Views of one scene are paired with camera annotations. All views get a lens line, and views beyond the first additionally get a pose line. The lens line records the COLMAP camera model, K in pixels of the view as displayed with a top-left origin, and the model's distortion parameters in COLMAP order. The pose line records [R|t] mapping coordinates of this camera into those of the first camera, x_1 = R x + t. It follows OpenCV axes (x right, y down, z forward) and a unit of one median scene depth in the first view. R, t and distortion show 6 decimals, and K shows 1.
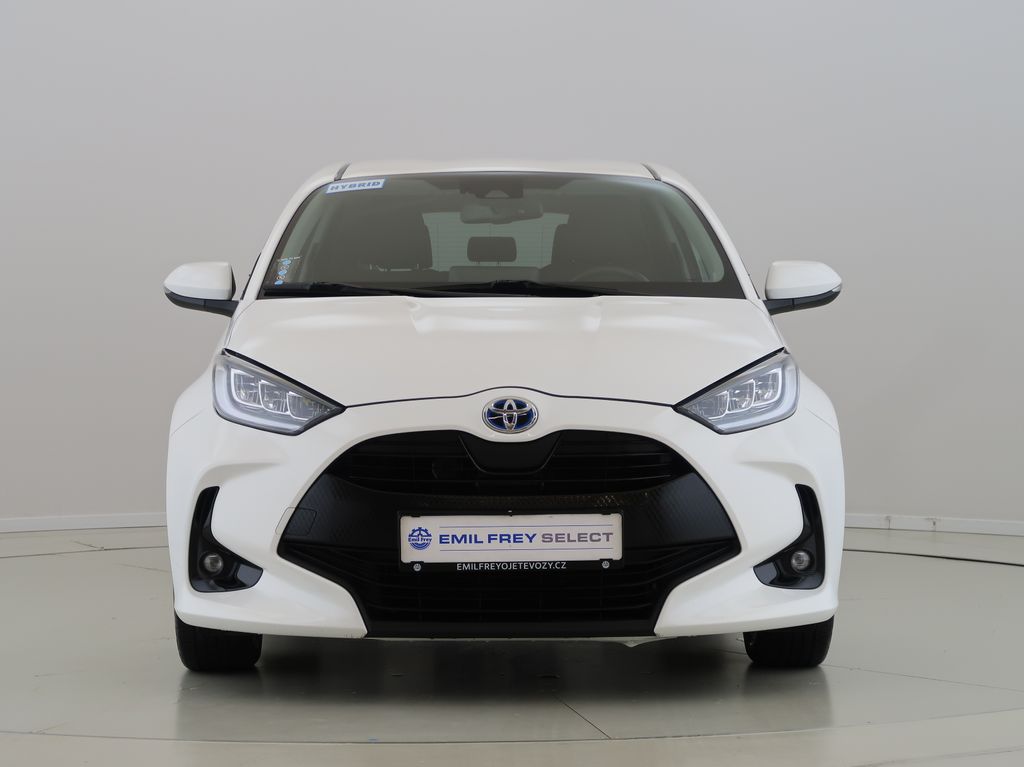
lens RADIAL K [[2218.0, 0, 514.0], [0, 2218.0, 384.2], [0, 0, 1]] dist [-0.484731, 0.000000]
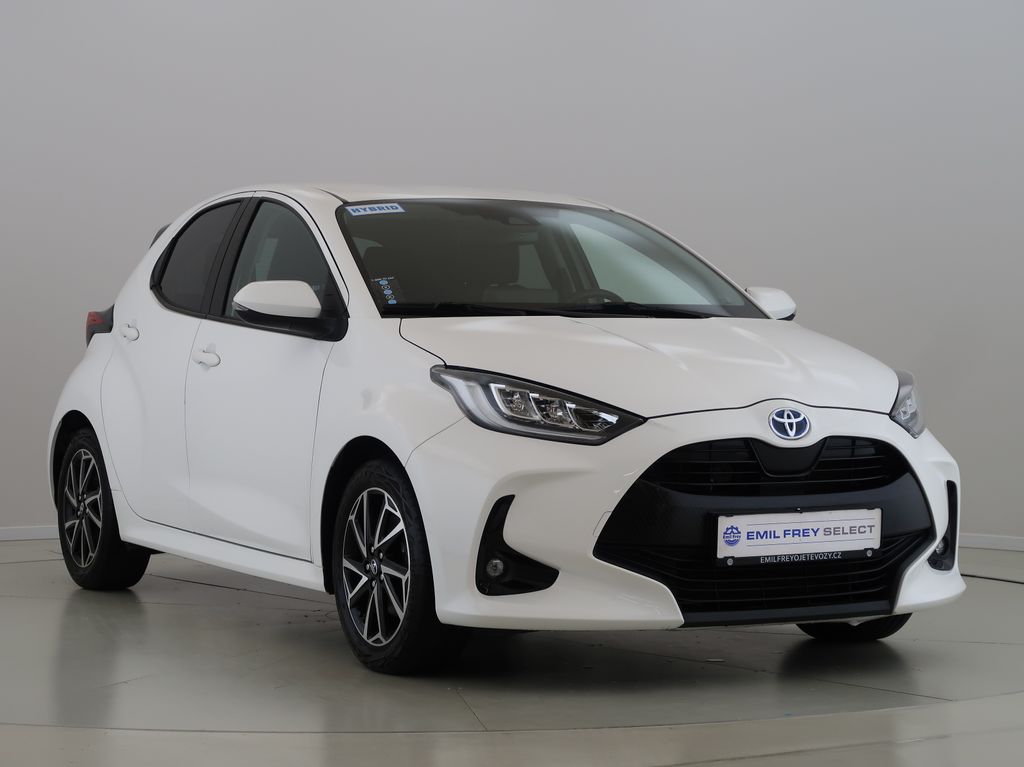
lens RADIAL K [[2218.0, 0, 510.9], [0, 2218.0, 382.1], [0, 0, 1]] dist [-0.484731, 0.000000]
pose [[0.937860, -0.002402, 0.347007, -0.524325], [0.006650, 0.999917, -0.011050, 0.004501], [-0.346951, 0.012671, 0.937798, 0.005772]]
